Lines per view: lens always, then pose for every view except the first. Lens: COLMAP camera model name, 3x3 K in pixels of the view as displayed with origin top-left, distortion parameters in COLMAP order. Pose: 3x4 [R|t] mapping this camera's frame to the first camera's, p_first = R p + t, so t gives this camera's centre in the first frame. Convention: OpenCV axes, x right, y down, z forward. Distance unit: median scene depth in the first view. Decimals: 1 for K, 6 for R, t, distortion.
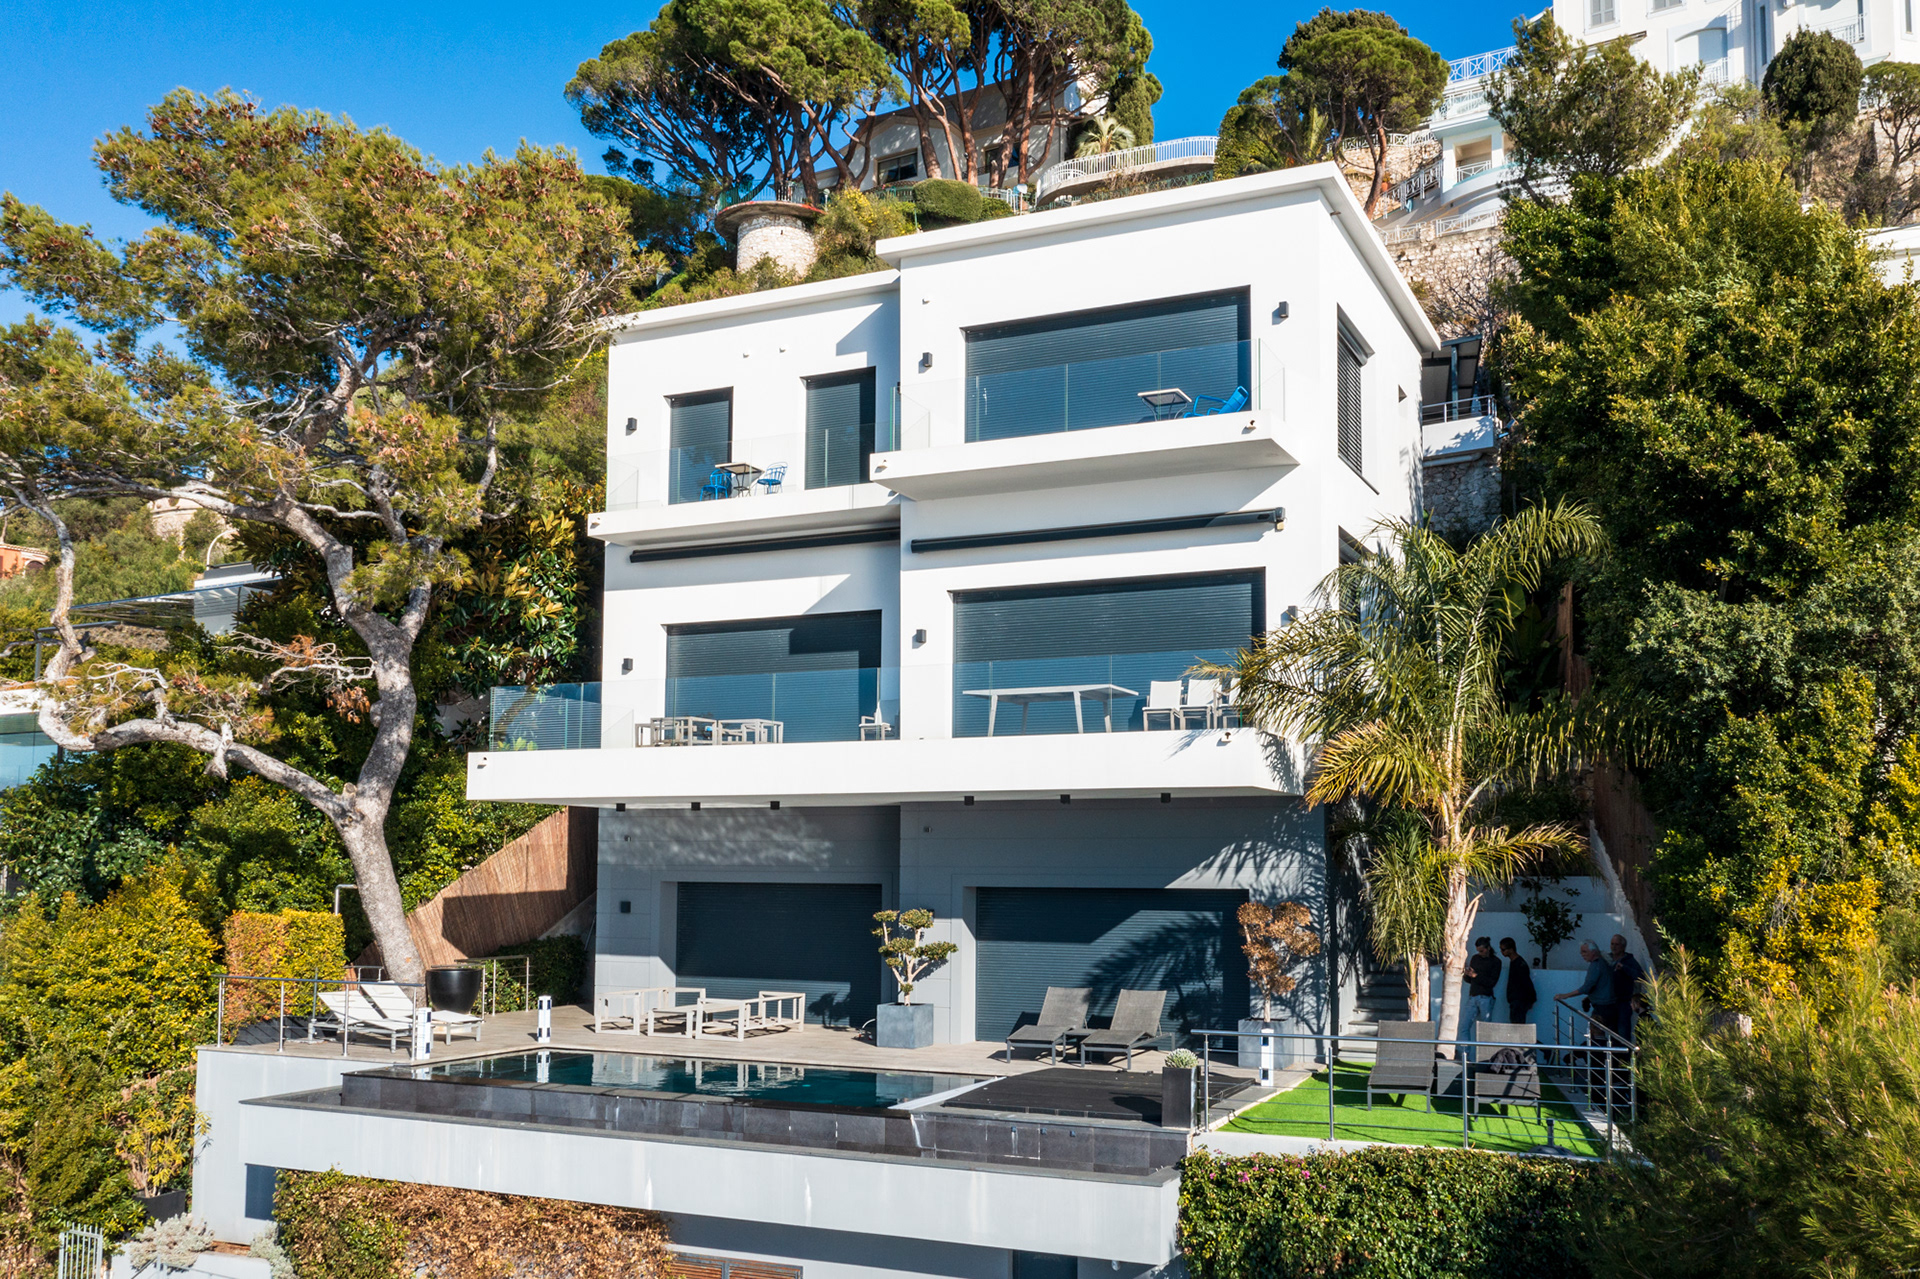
lens RADIAL K [[1592.5, 0, 1034.3], [0, 1592.5, 742.7], [0, 0, 1]] dist [-0.011806, 0.012924]
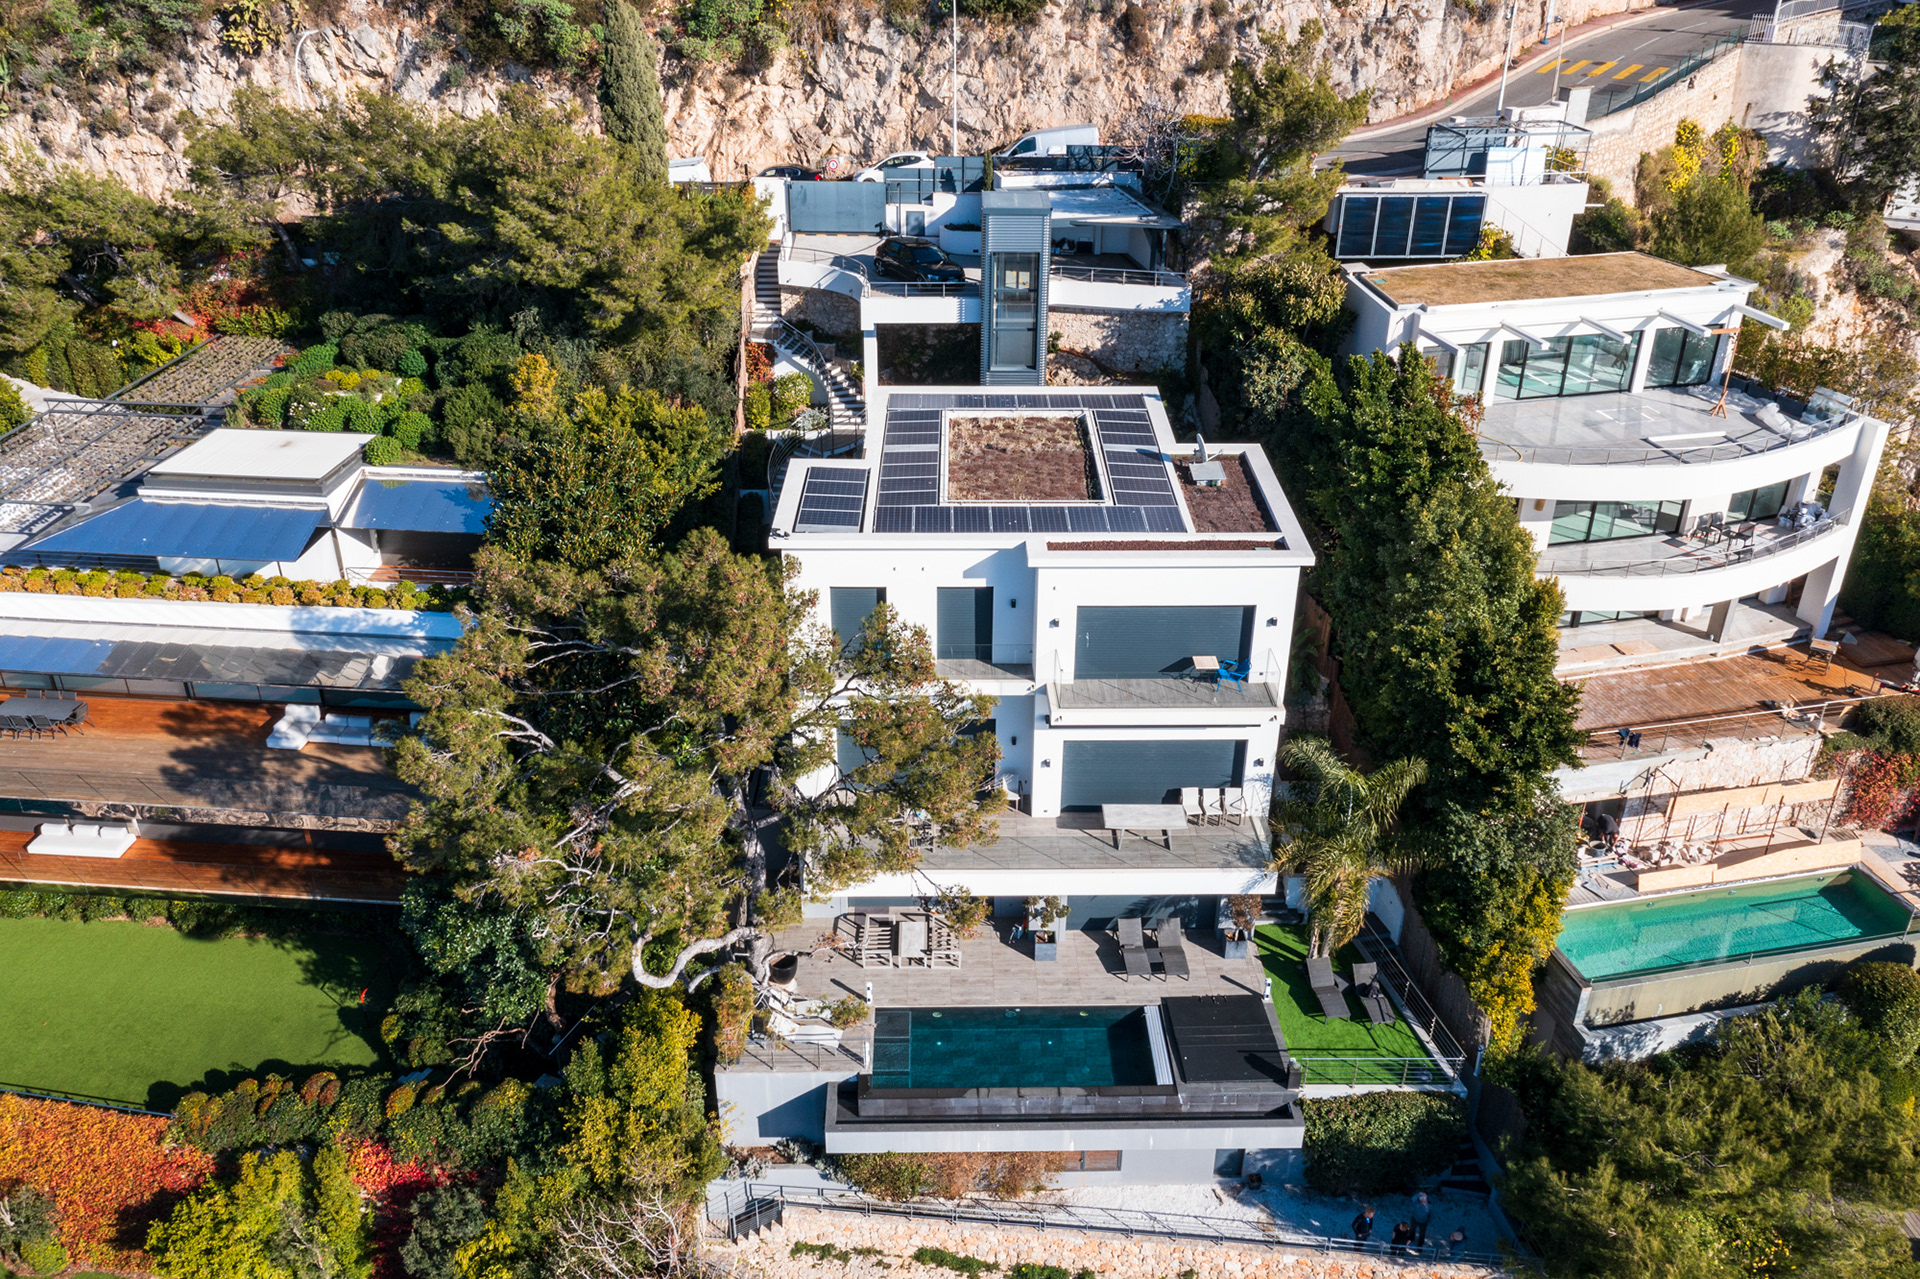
lens RADIAL K [[1534.9, 0, 958.1], [0, 1534.9, 655.3], [0, 0, 1]] dist [-0.002706, 0.003814]
pose [[0.908106, -0.202612, 0.366459, -0.823551], [-0.034486, 0.835985, 0.547668, -1.186013], [-0.417318, -0.509978, 0.752175, -0.196866]]
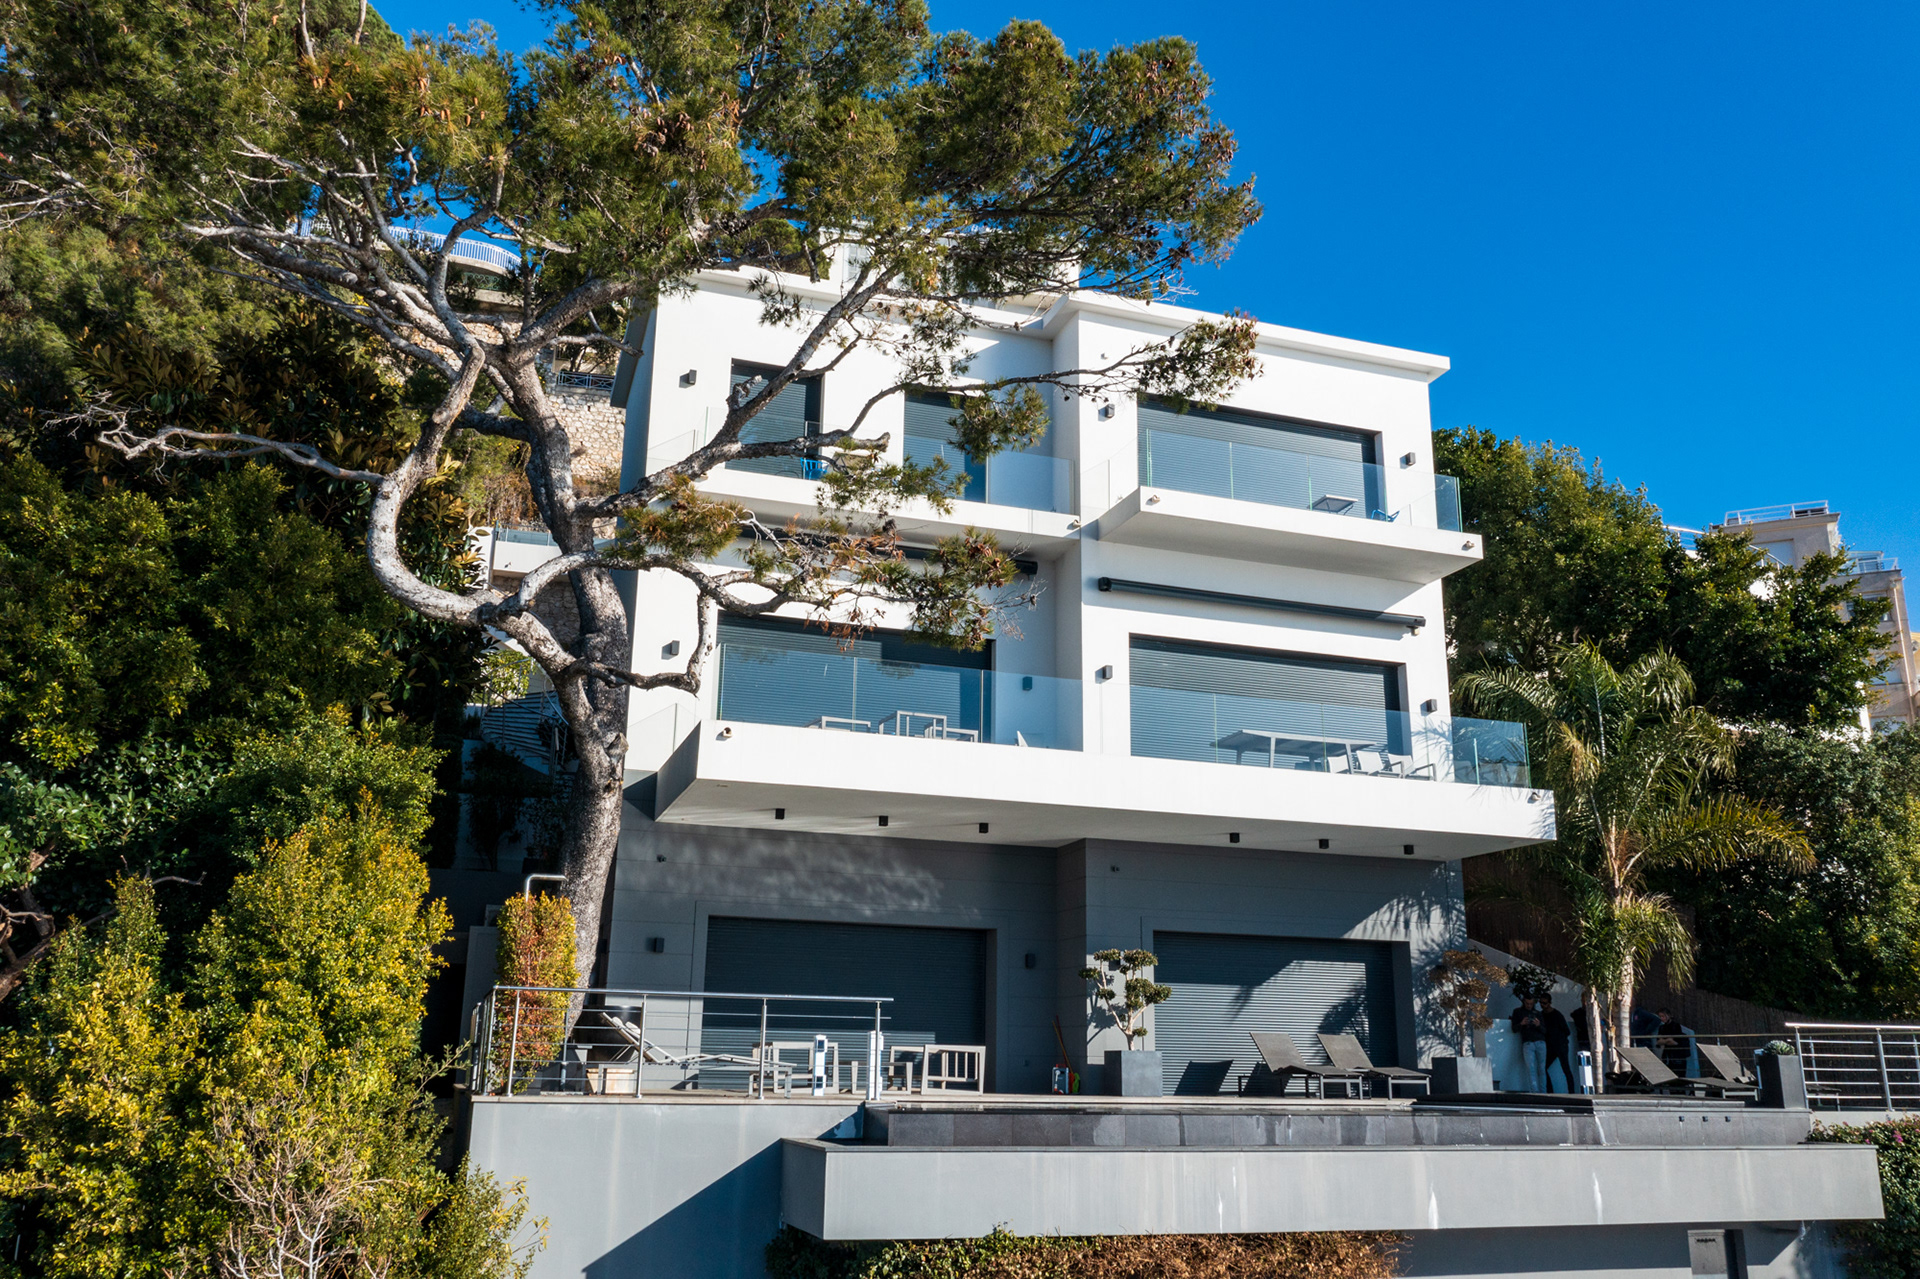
lens RADIAL K [[1516.8, 0, 954.1], [0, 1516.8, 643.3], [0, 0, 1]] dist [0.004602, 0.001125]
pose [[0.739047, 0.184292, 0.647955, -0.821535], [-0.066129, 0.977053, -0.202470, 0.123324], [-0.670401, 0.106786, 0.734275, 0.392420]]
